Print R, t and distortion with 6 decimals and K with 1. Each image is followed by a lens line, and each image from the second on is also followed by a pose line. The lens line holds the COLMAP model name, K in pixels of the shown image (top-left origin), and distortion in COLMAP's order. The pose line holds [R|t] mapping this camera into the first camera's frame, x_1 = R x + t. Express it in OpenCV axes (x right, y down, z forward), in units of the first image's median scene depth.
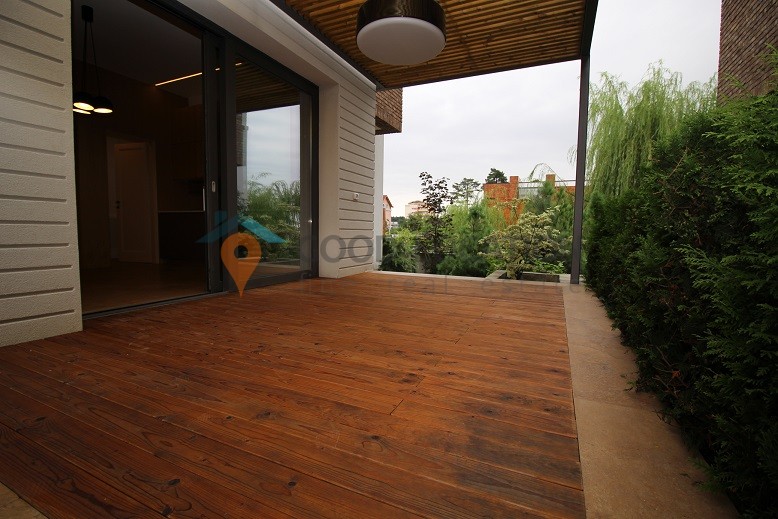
lens RADIAL K [[362.9, 0, 389.9], [0, 362.9, 256.8], [0, 0, 1]] dist [-0.000102, 0.000000]
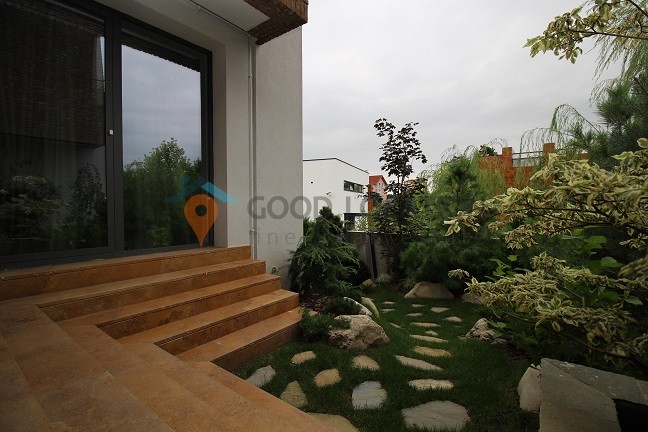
lens RADIAL K [[302.2, 0, 323.8], [0, 302.2, 216.3], [0, 0, 1]] dist [-0.000102, 0.000000]
pose [[0.978051, -0.006607, -0.208261, 0.105094], [-0.001503, 0.999248, -0.038758, -0.022298], [0.208360, 0.038220, 0.977305, 0.408815]]
